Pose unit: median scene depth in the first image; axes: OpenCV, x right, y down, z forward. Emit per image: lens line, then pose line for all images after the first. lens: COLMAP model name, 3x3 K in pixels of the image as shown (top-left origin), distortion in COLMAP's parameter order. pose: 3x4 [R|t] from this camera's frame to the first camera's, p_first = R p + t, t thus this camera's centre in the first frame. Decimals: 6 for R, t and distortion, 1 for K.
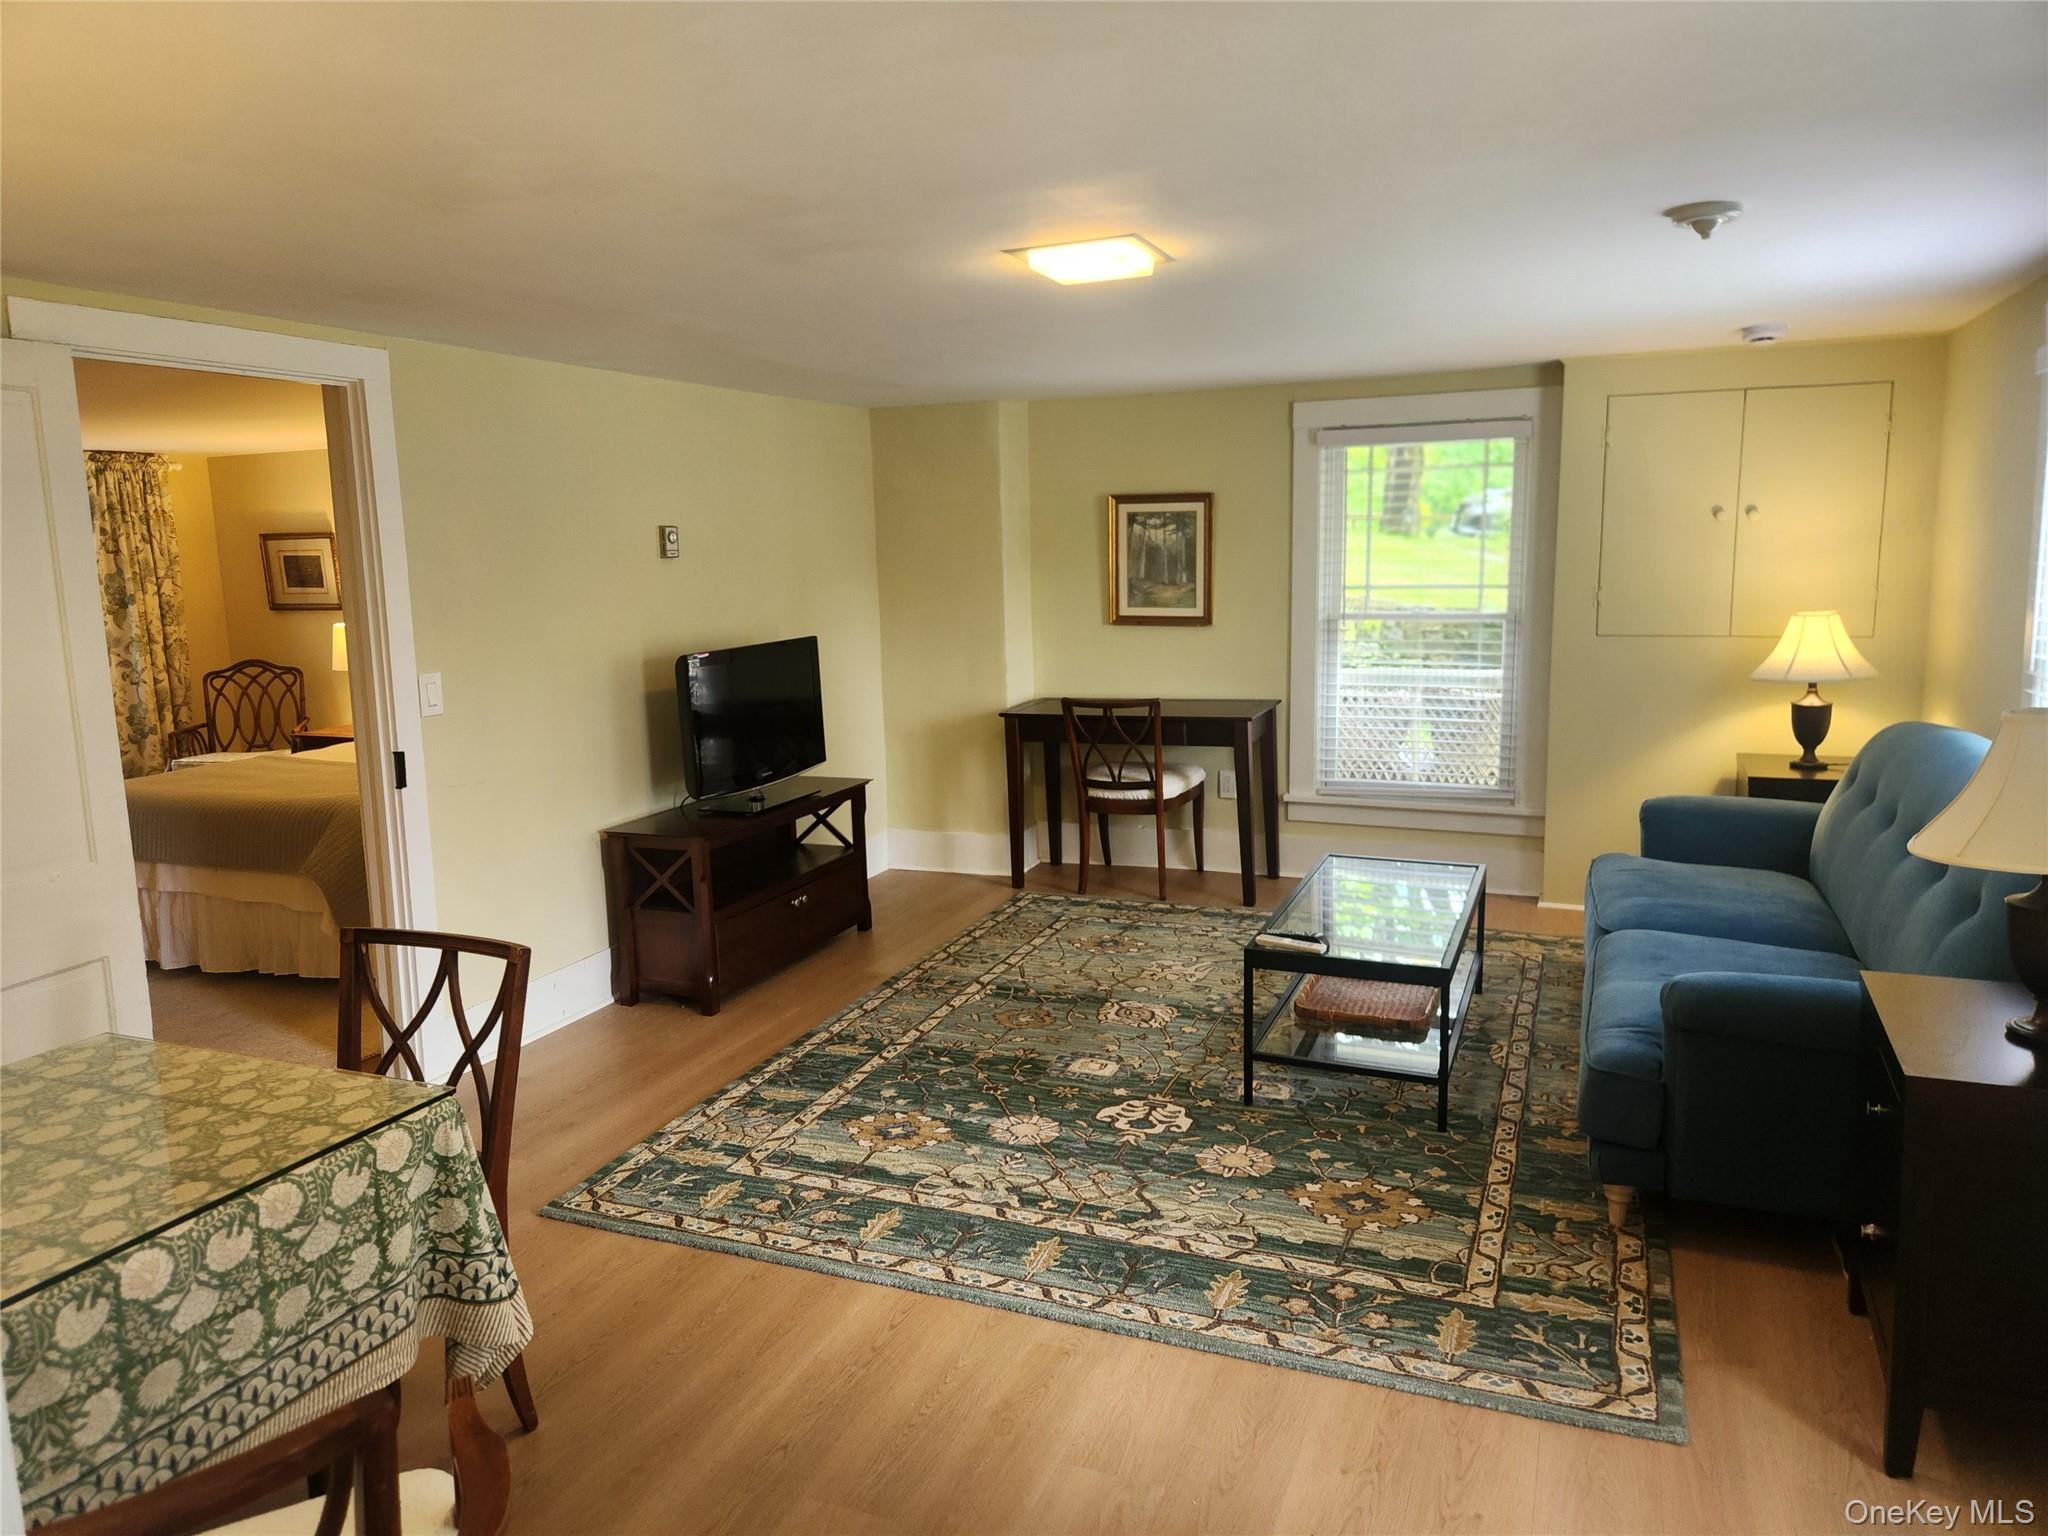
lens RADIAL K [[1374.6, 0, 1010.3], [0, 1374.6, 762.5], [0, 0, 1]] dist [0.065709, -0.054666]
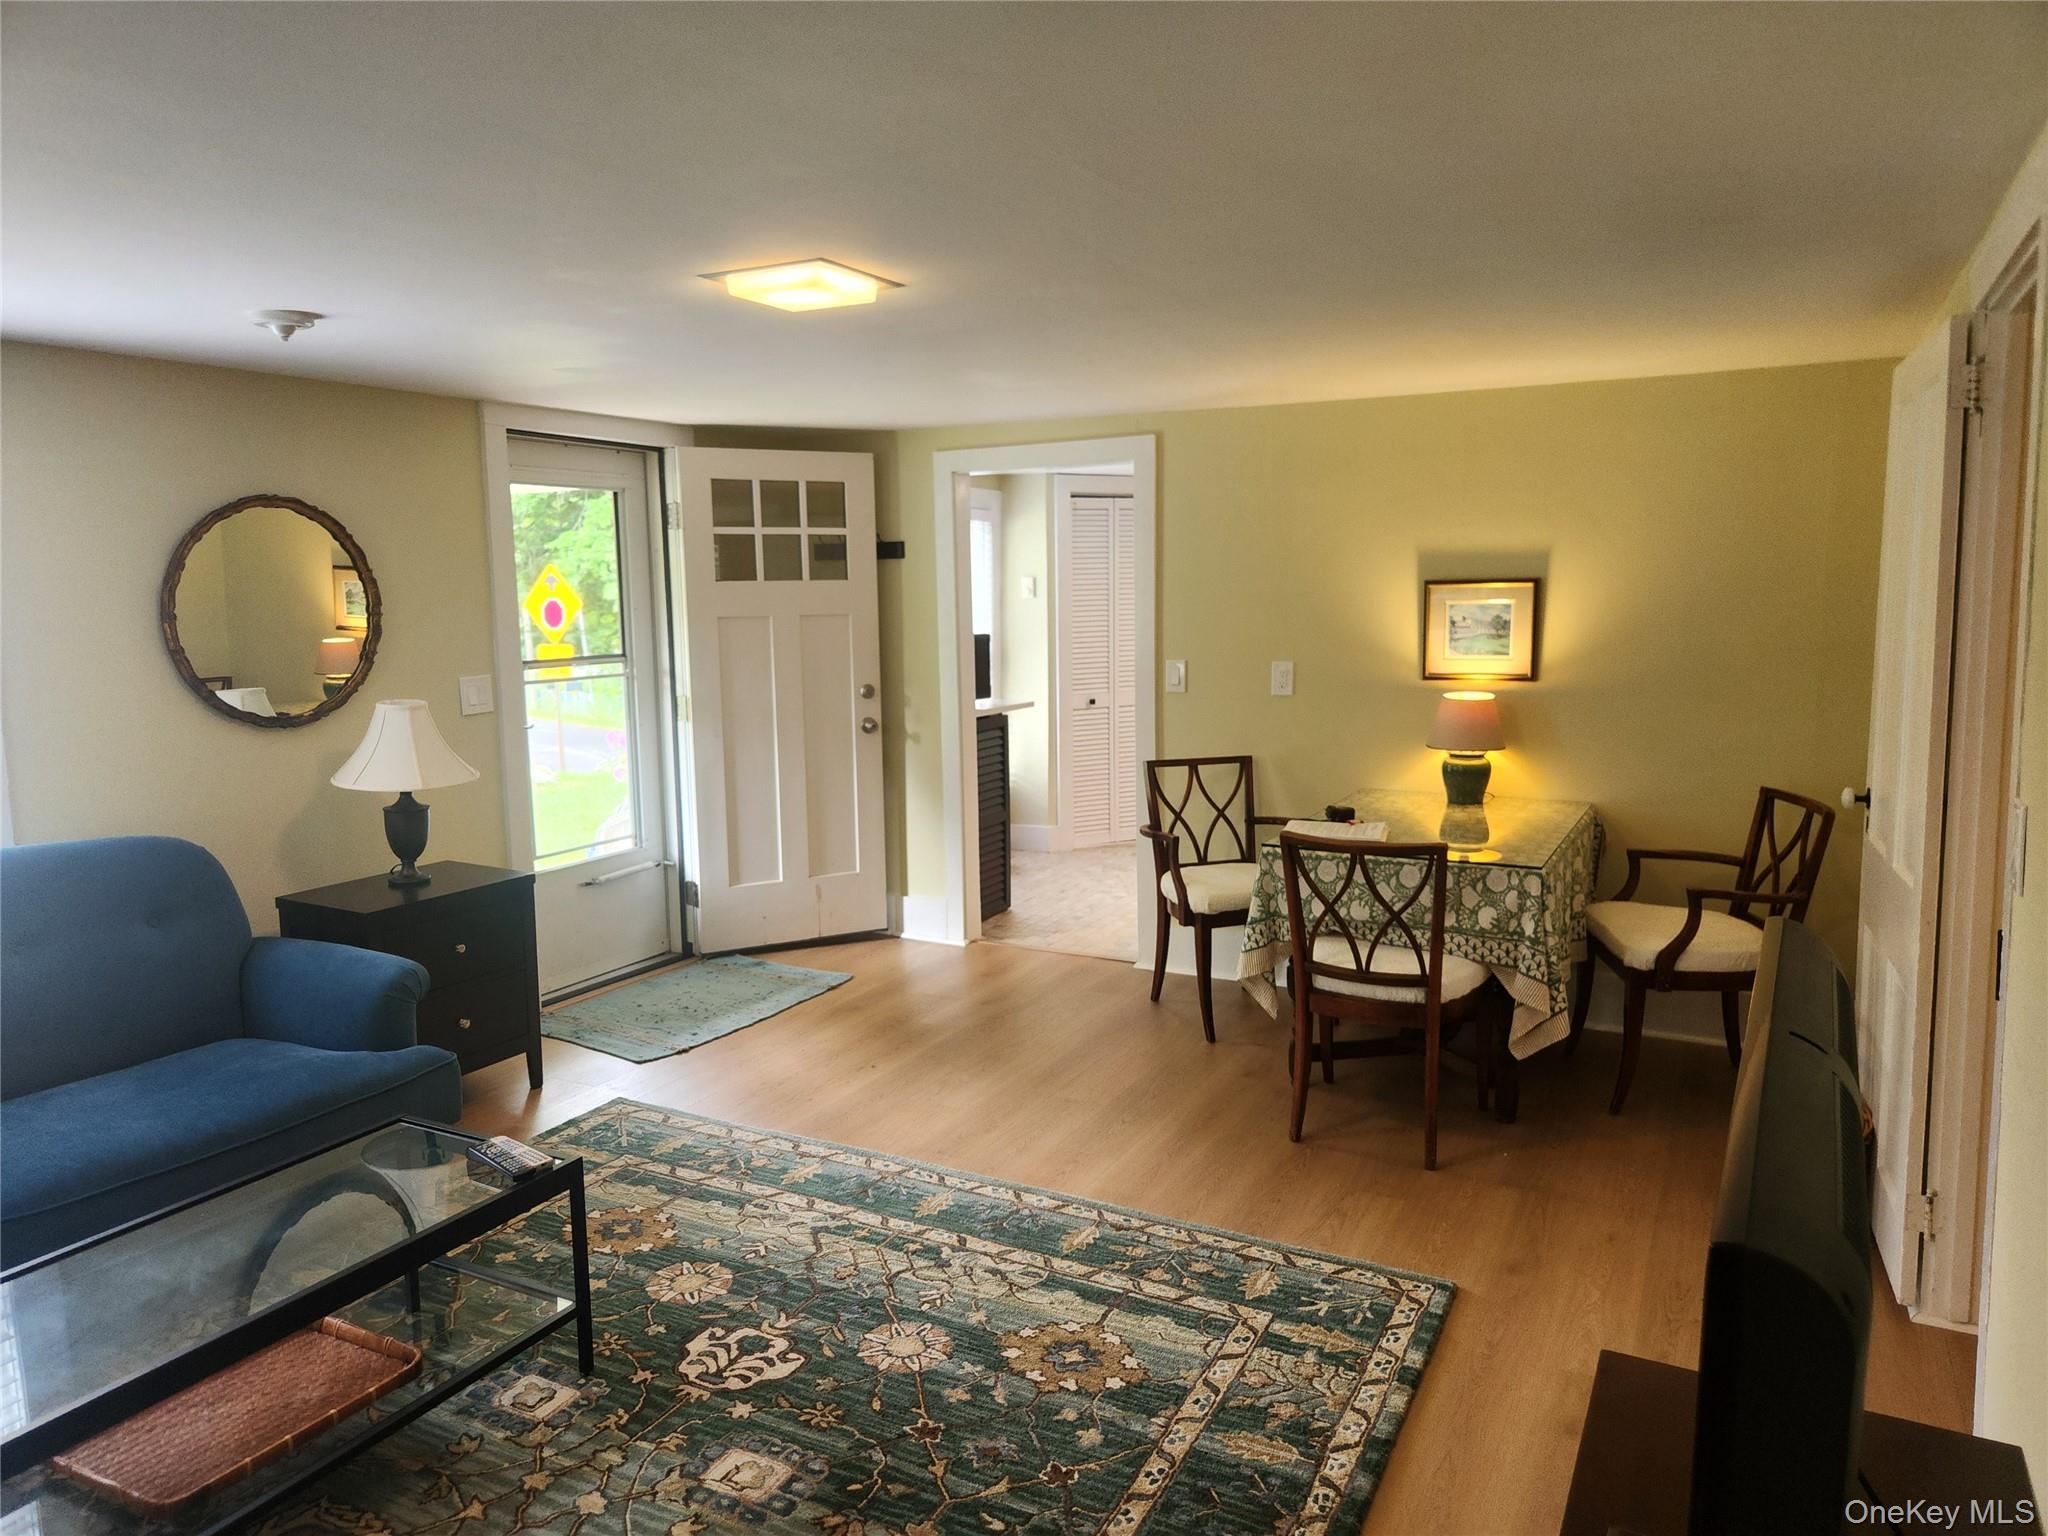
lens RADIAL K [[1374.6, 0, 1008.3], [0, 1374.6, 775.2], [0, 0, 1]] dist [0.065709, -0.054666]
pose [[-0.994793, 0.032151, 0.096713, -0.124026], [0.058754, 0.956298, 0.286430, -0.240744], [-0.083278, 0.290620, -0.953208, 1.548416]]
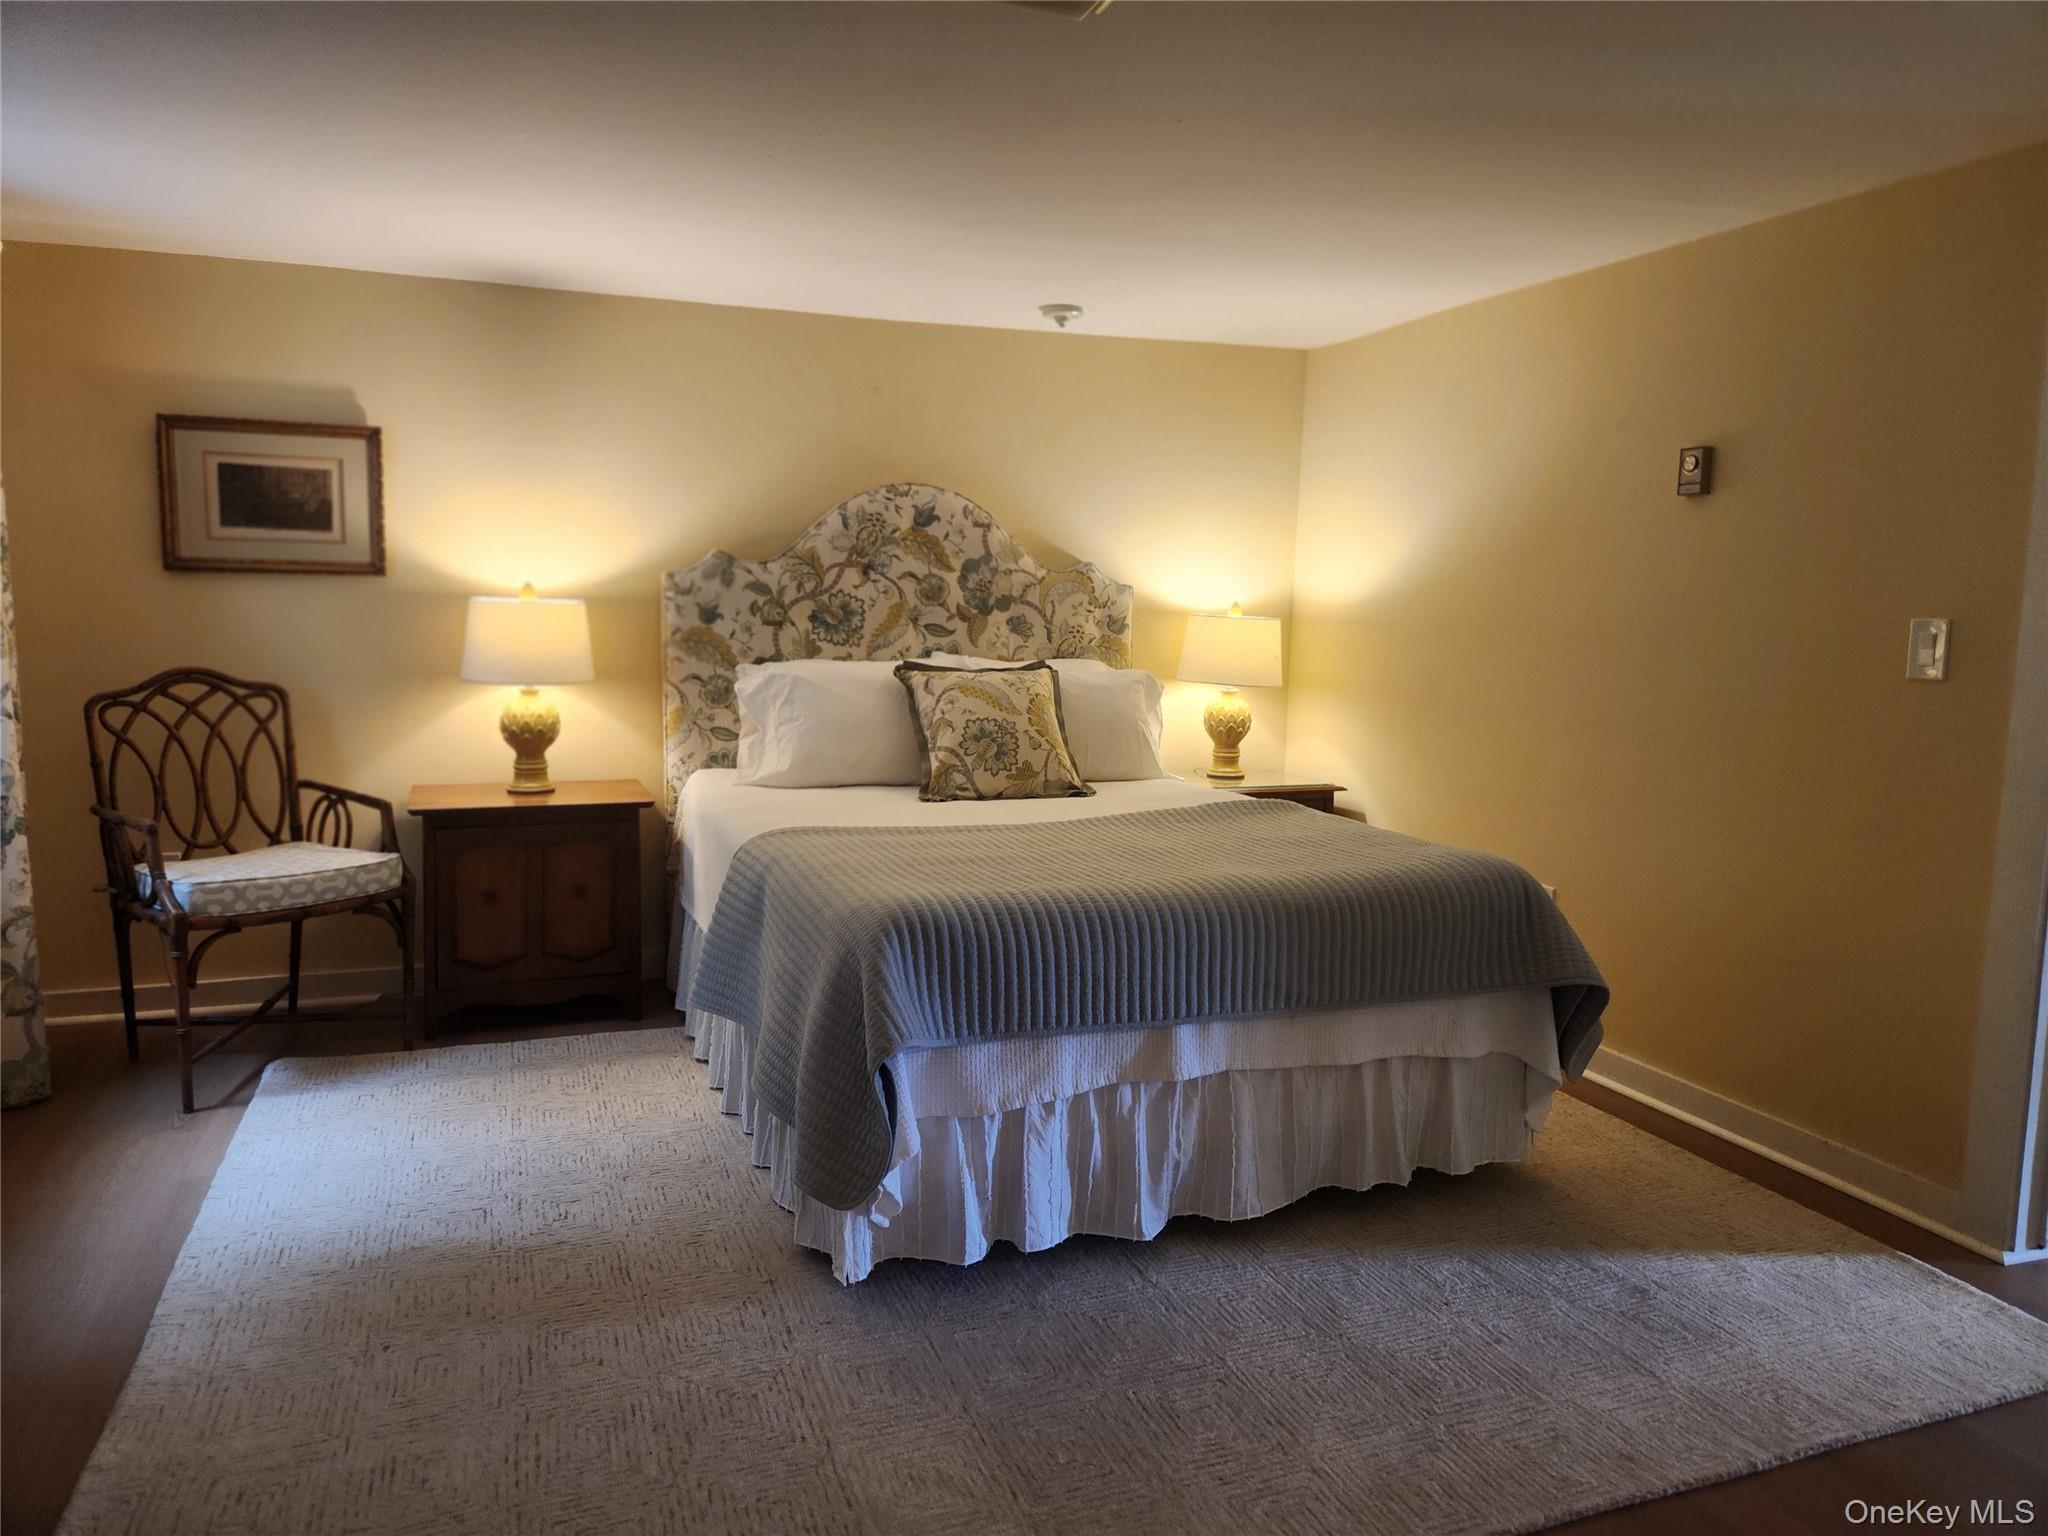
lens RADIAL K [[1374.6, 0, 1004.0], [0, 1374.6, 729.9], [0, 0, 1]] dist [0.065709, -0.054666]
pose [[0.726212, -0.027941, 0.686903, -1.333584], [0.070889, 0.996891, -0.034395, -0.030334], [-0.683806, 0.073671, 0.725935, 0.897079]]
